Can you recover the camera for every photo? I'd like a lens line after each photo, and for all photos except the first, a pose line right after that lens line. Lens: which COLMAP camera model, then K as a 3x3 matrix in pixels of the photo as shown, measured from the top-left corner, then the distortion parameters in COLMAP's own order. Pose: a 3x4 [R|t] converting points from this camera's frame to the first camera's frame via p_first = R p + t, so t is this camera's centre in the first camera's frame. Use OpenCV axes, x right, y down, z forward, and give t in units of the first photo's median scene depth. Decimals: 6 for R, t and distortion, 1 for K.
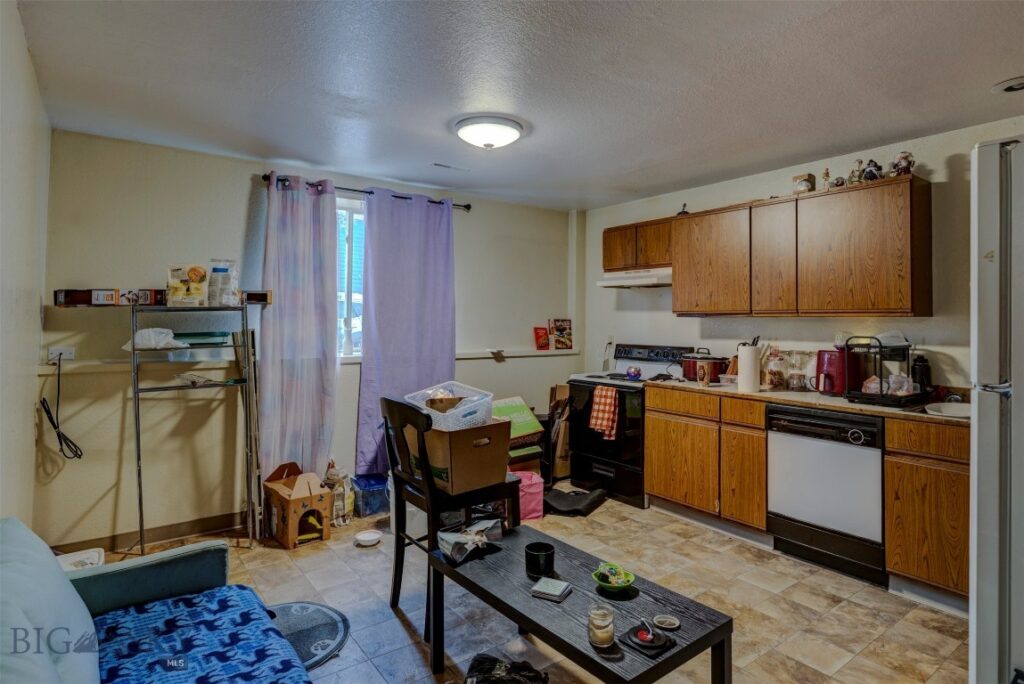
lens RADIAL K [[591.0, 0, 512.0], [0, 591.0, 342.0], [0, 0, 1]] dist [-0.000615, -0.000322]
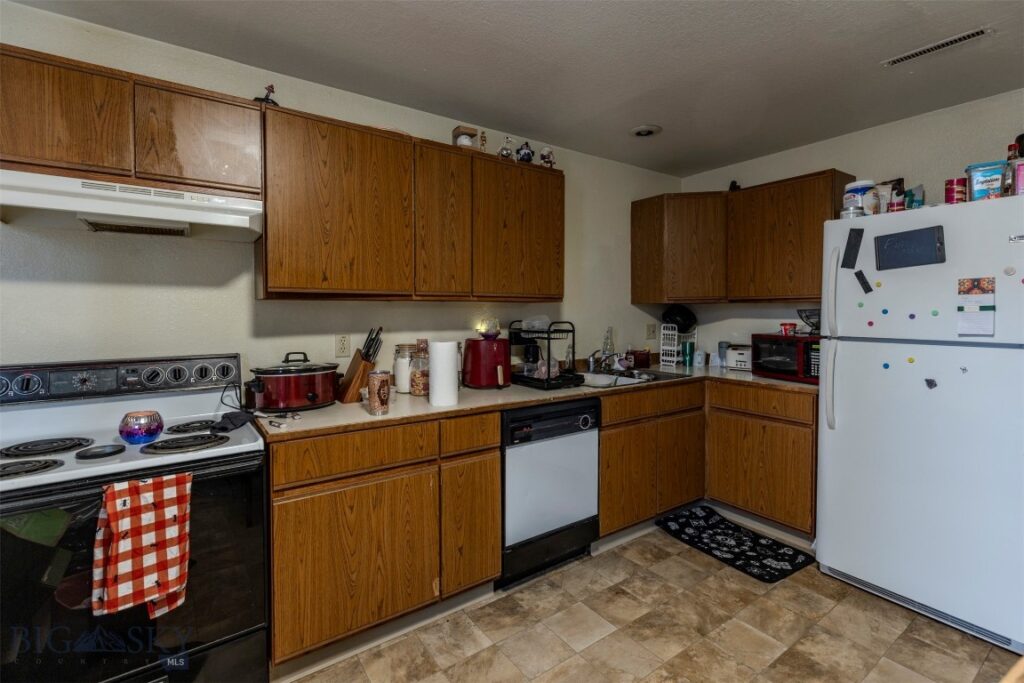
lens RADIAL K [[465.8, 0, 511.1], [0, 465.8, 329.0], [0, 0, 1]] dist [0.002026, -0.000061]
pose [[-0.000158, -0.043866, 0.999037, -0.166205], [0.037365, 0.998340, 0.043841, -0.030299], [-0.999302, 0.037336, 0.001482, 0.954265]]
